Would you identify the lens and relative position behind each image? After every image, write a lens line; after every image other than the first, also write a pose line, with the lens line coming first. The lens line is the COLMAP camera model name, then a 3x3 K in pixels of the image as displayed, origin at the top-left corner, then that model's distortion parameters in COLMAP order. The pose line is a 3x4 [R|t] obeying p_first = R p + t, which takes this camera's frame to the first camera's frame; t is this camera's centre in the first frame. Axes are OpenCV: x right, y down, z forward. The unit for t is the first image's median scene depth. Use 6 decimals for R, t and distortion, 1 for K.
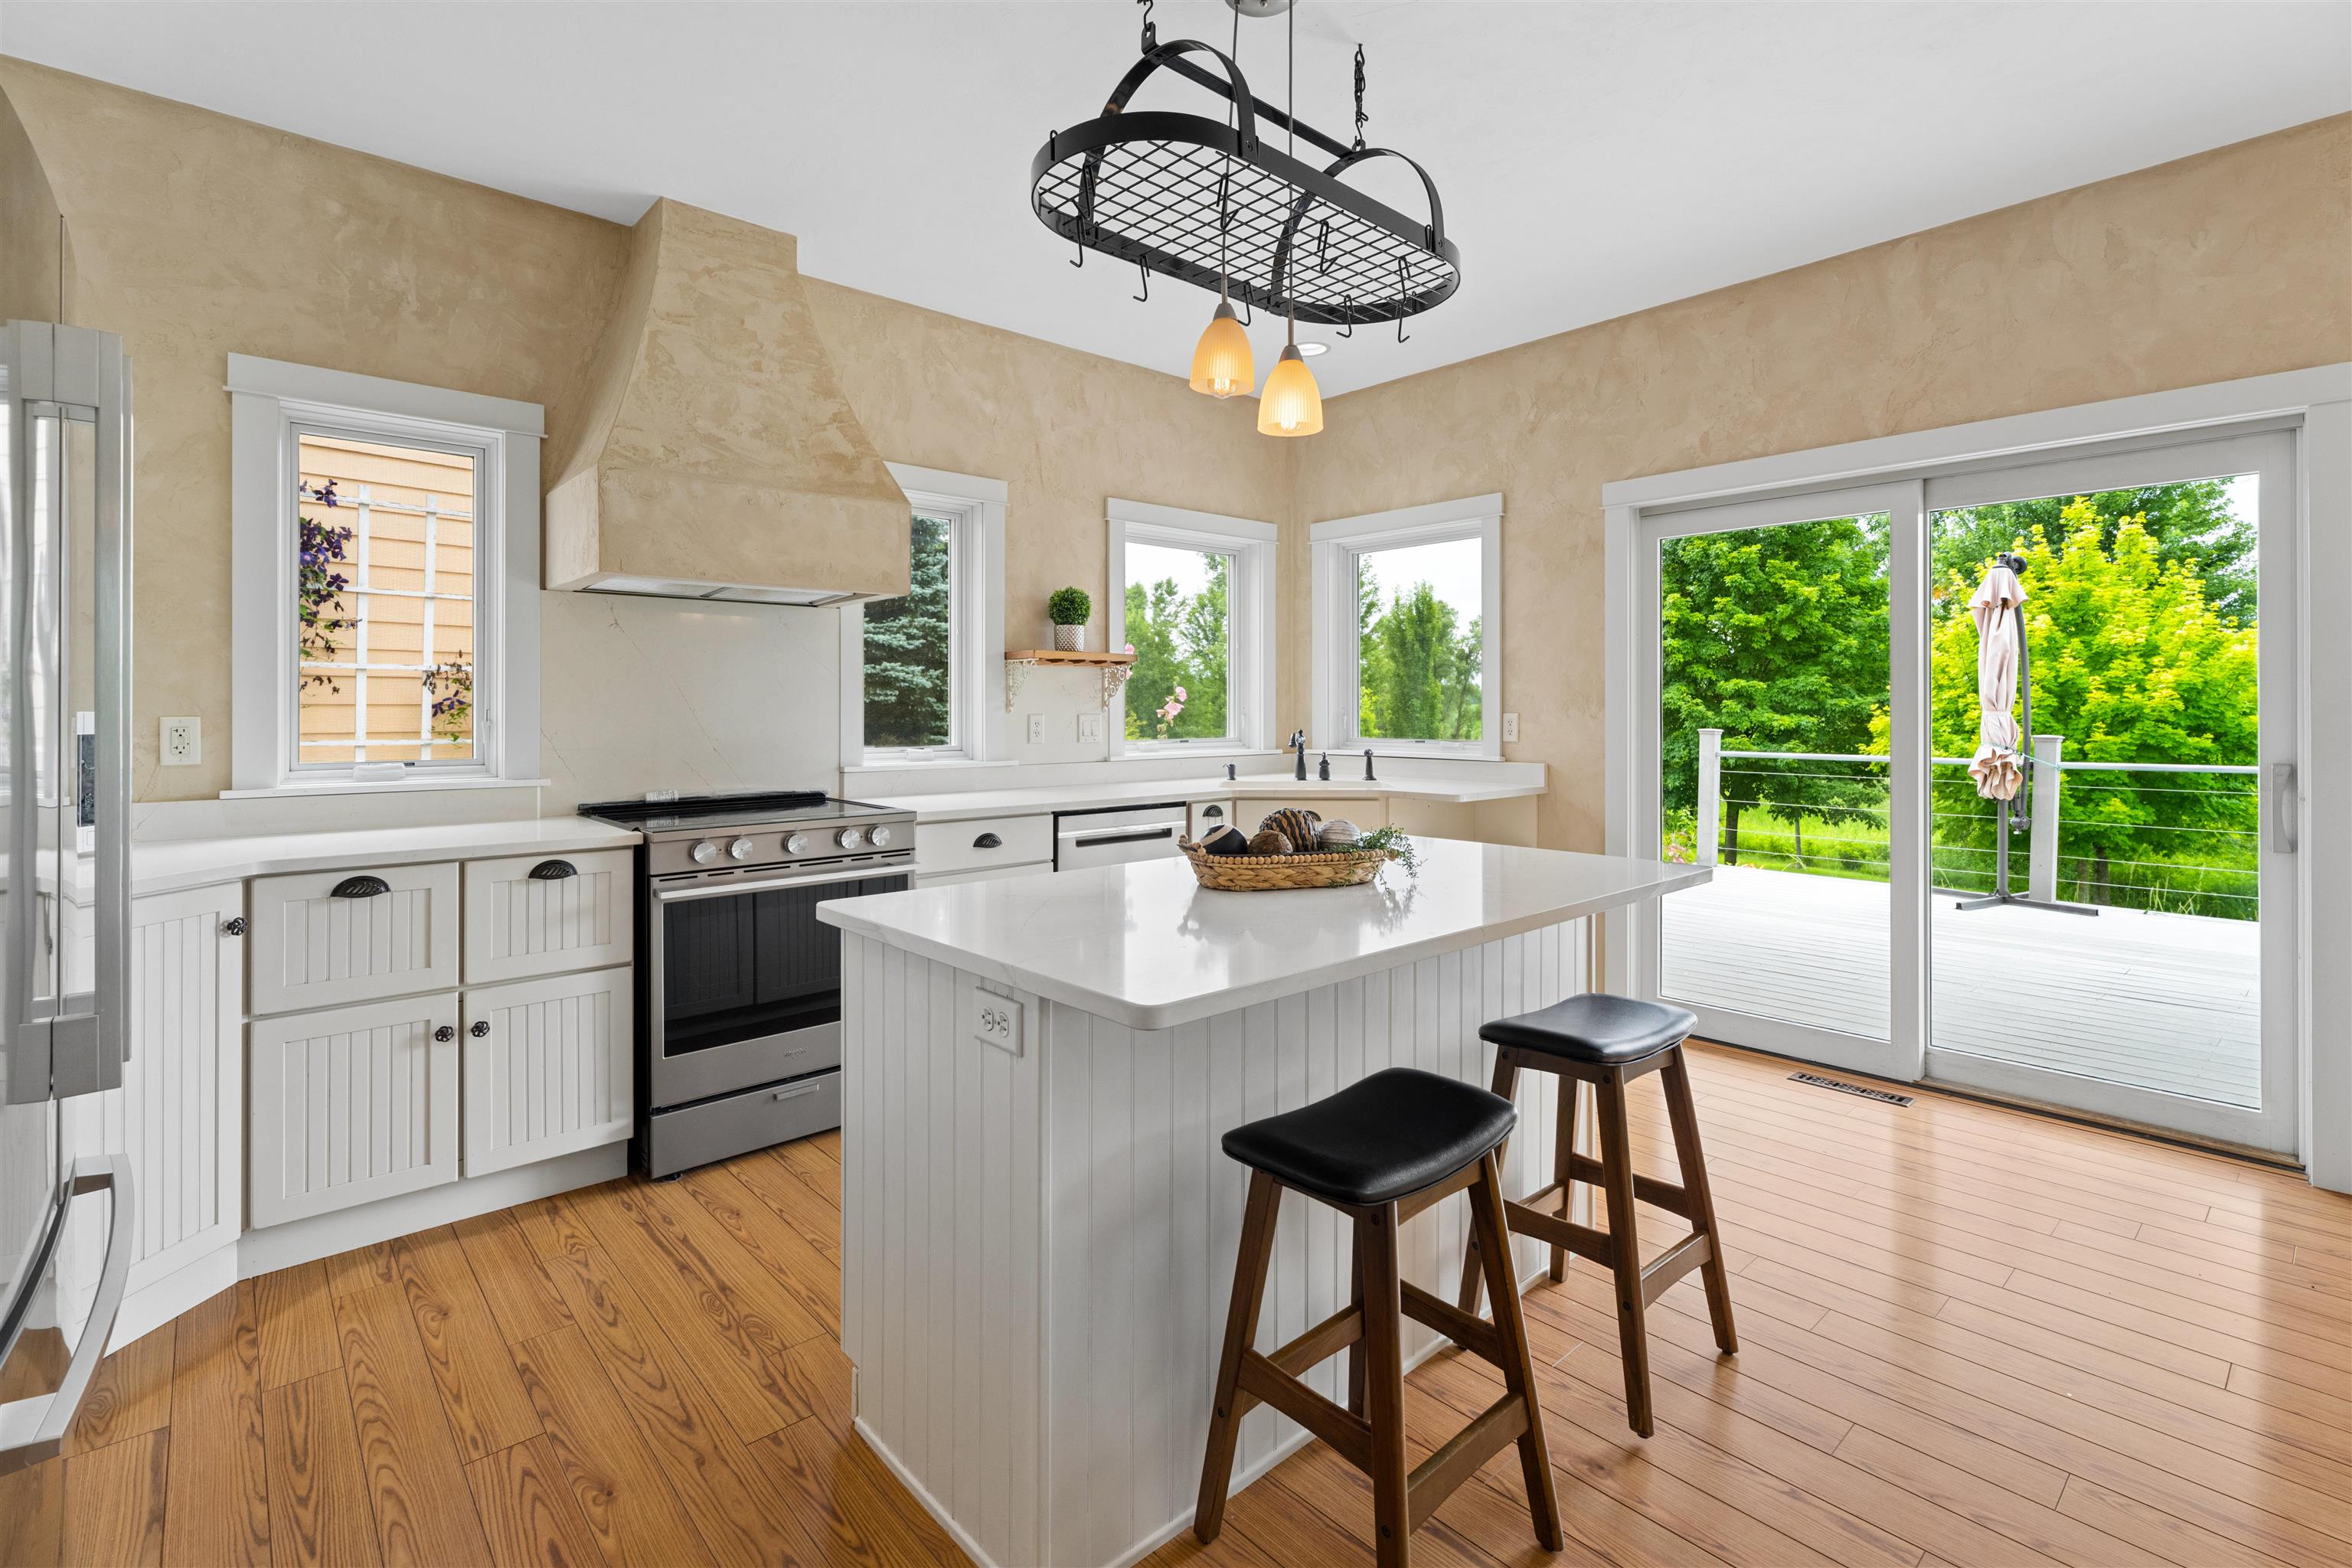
lens RADIAL K [[1078.8, 0, 1171.5], [0, 1078.8, 702.3], [0, 0, 1]] dist [0.003172, 0.000198]
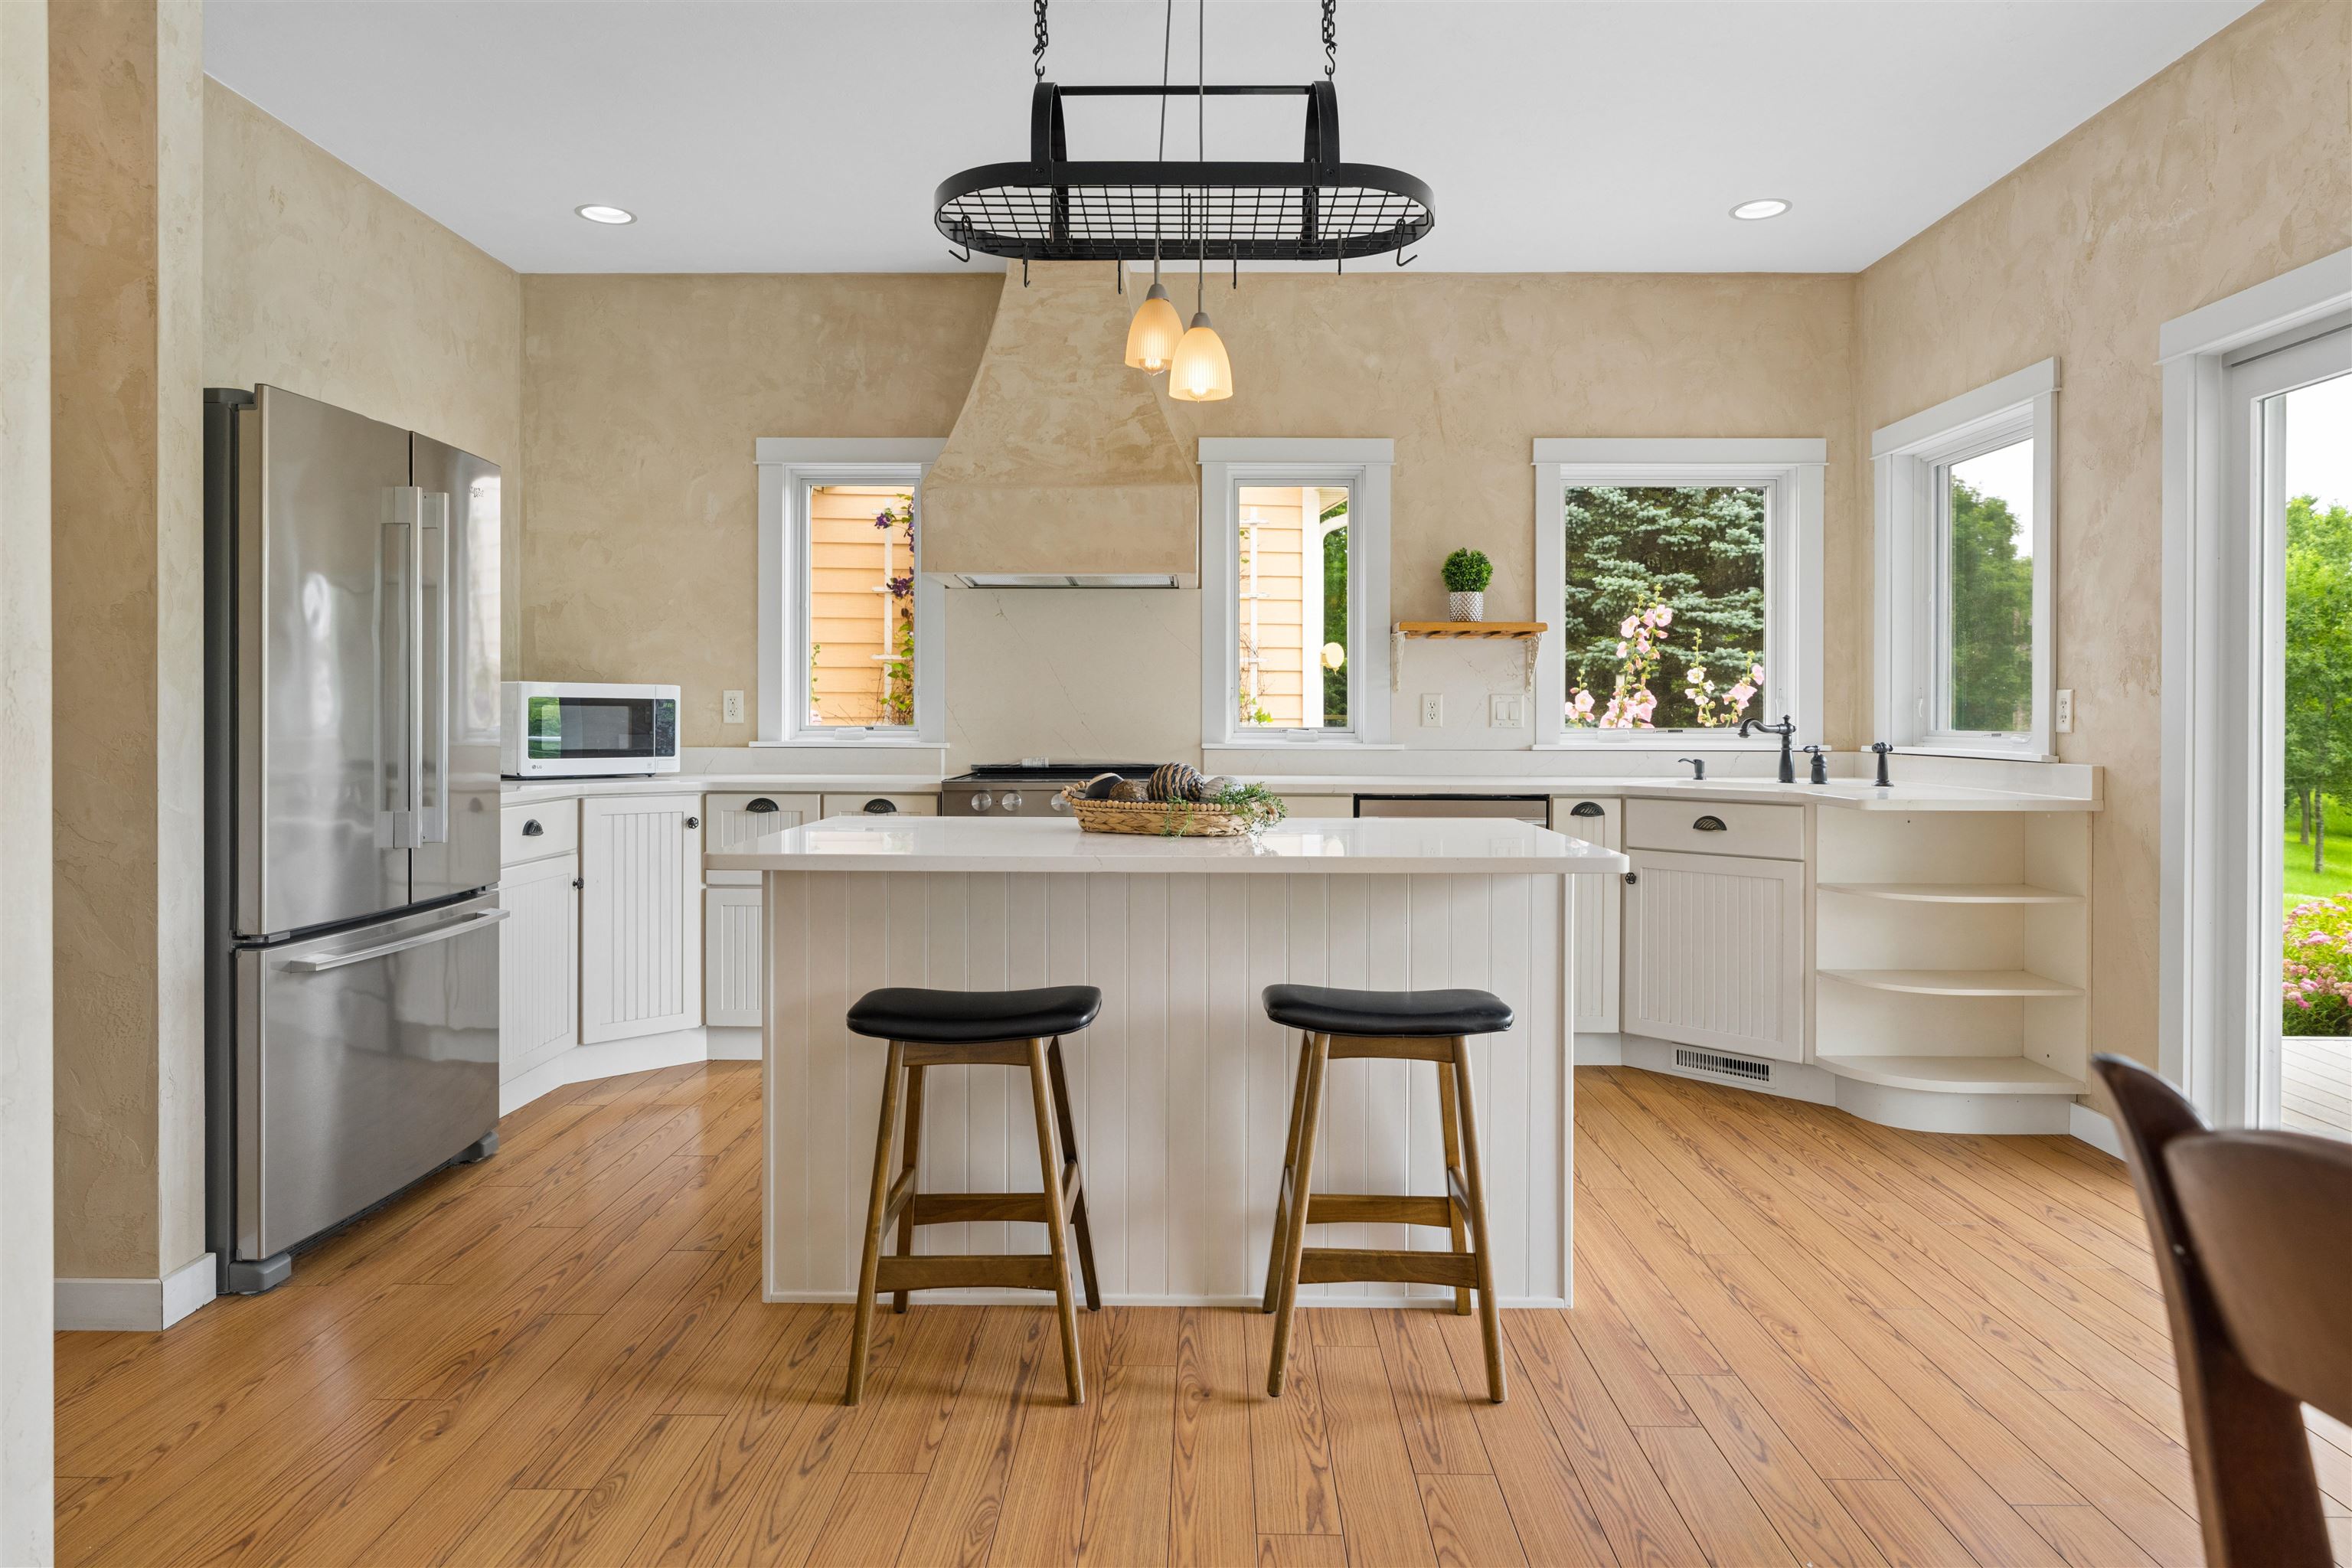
lens RADIAL K [[1406.4, 0, 1182.5], [0, 1406.4, 714.0], [0, 0, 1]] dist [-0.027956, 0.025230]
pose [[0.735783, 0.003896, -0.677206, 0.631787], [-0.000746, 0.999988, 0.004943, 0.027549], [0.677217, -0.003132, 0.735777, 0.006174]]
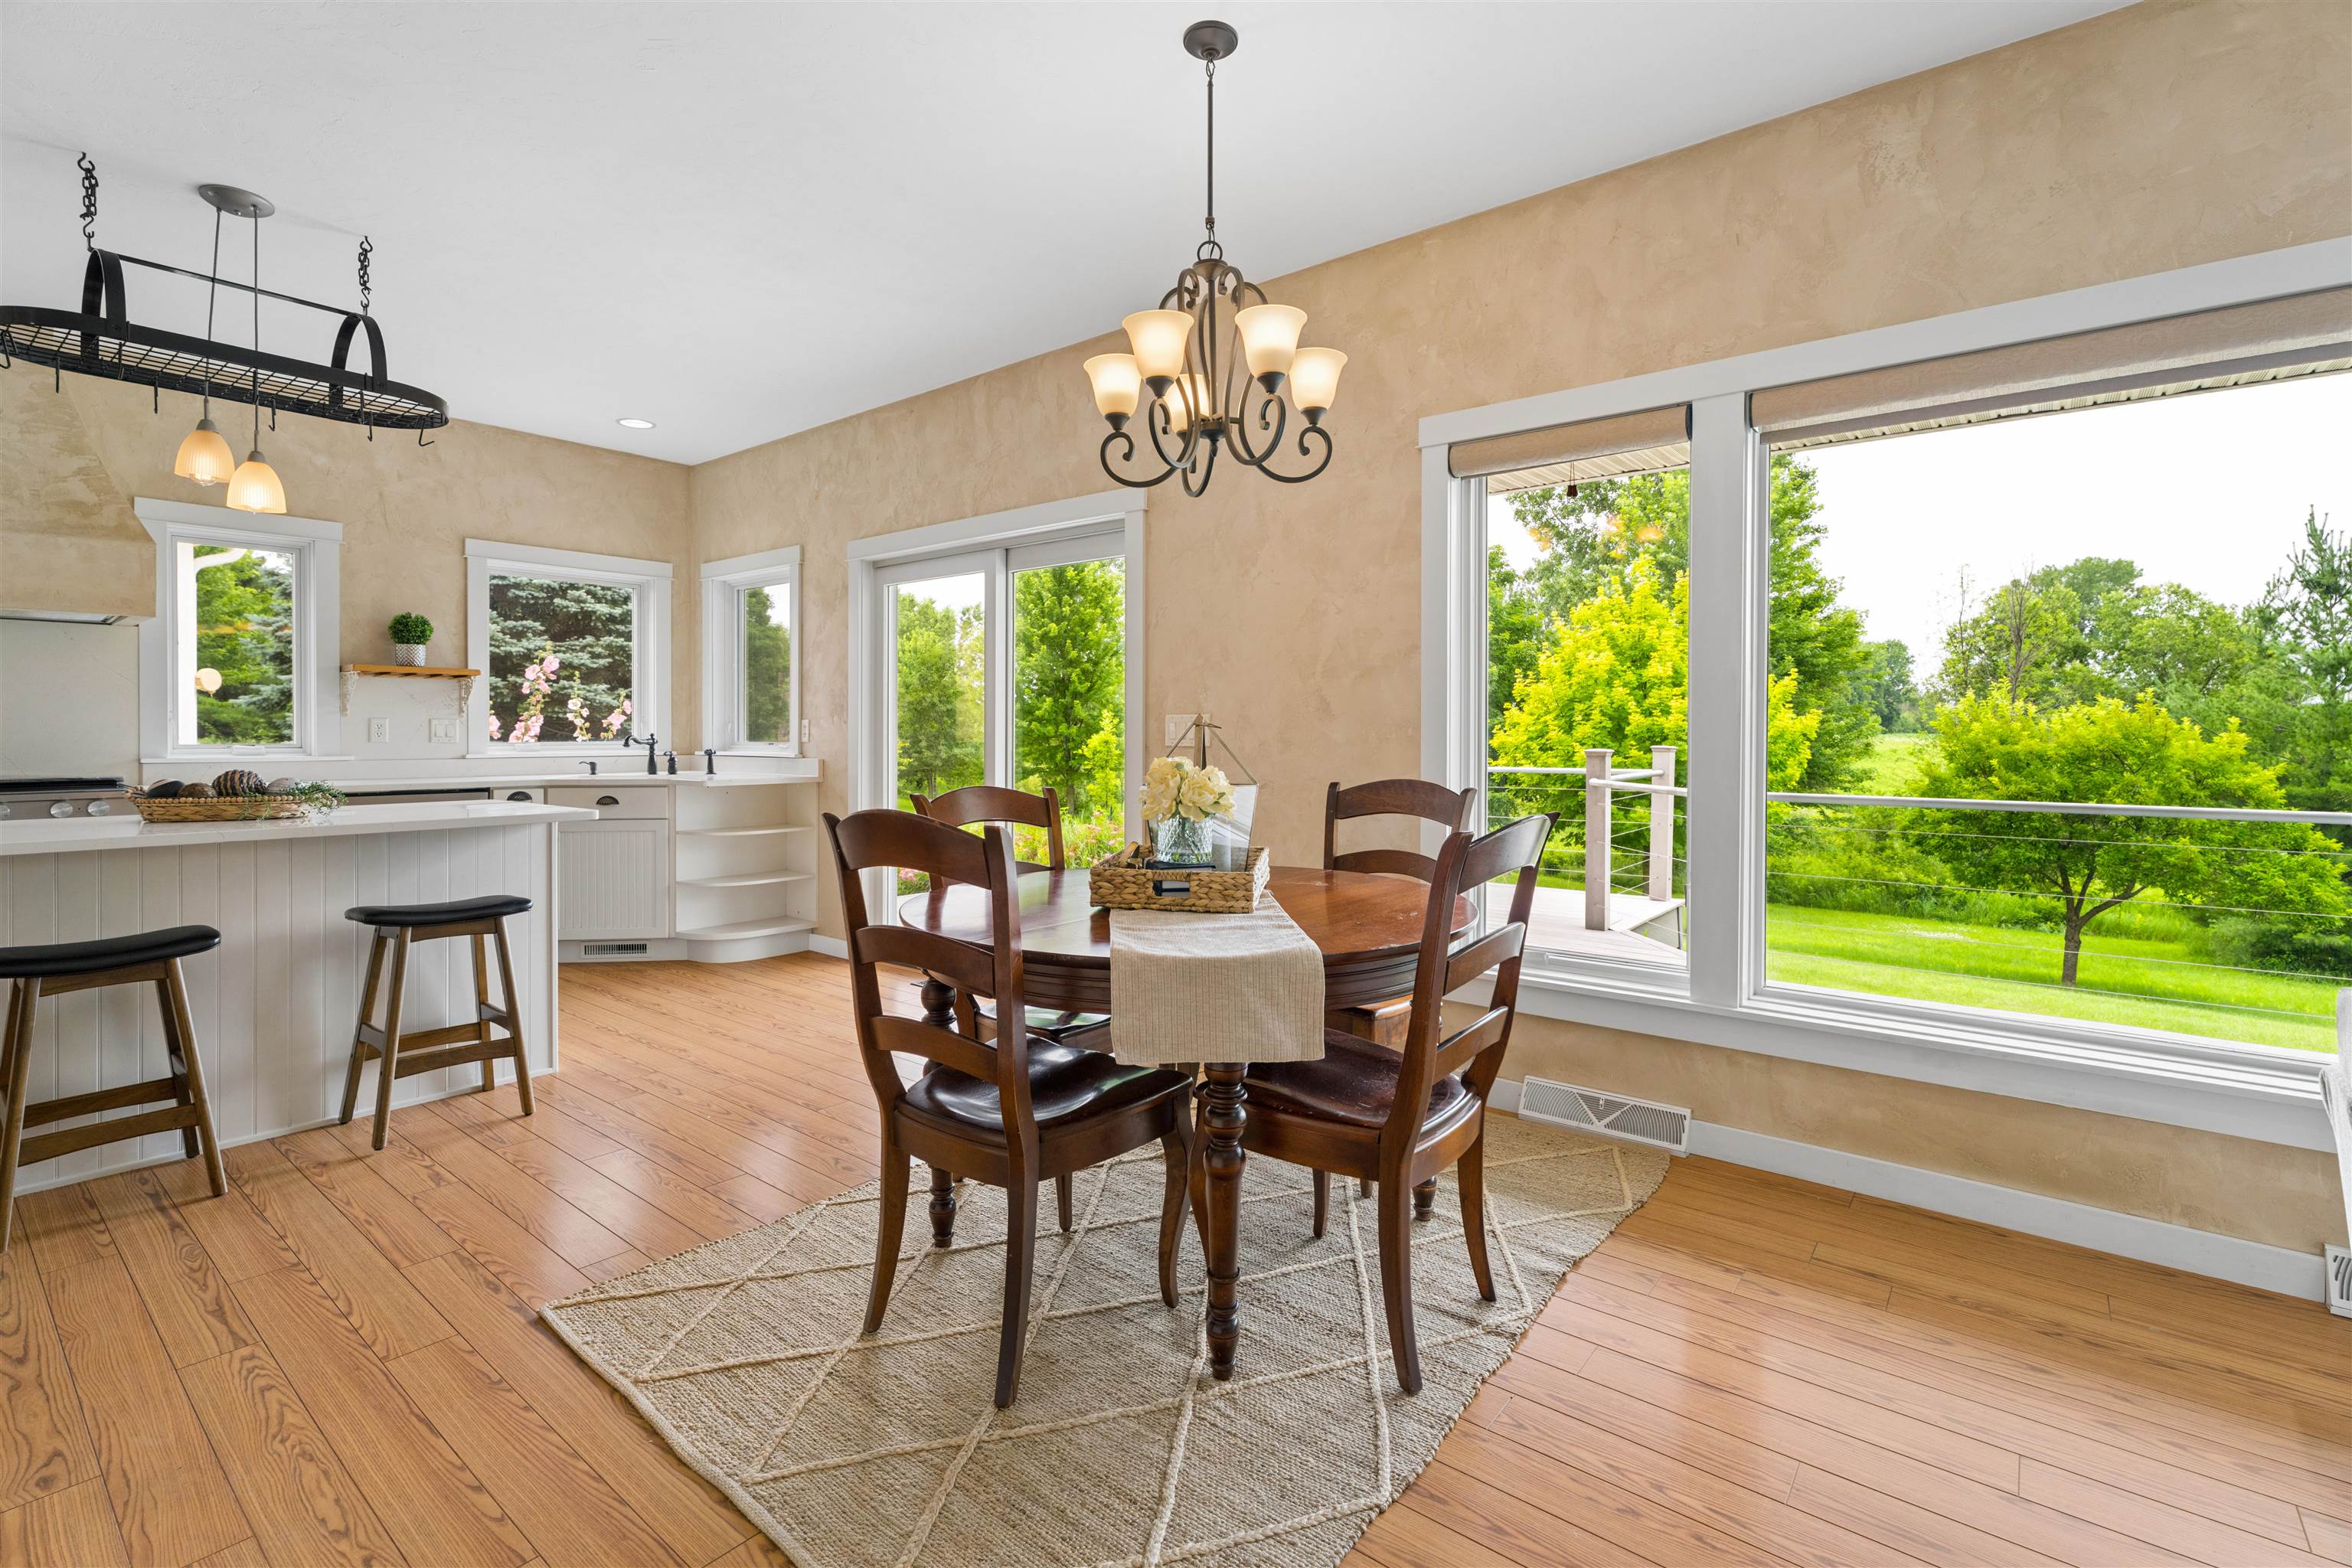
lens RADIAL K [[1060.1, 0, 1182.2], [0, 1060.1, 740.1], [0, 0, 1]] dist [0.002697, -0.001665]
pose [[0.986348, 0.001769, 0.164667, 0.695439], [-0.003845, 0.999917, 0.012294, 0.022132], [-0.164632, -0.012759, 0.986273, -0.385552]]
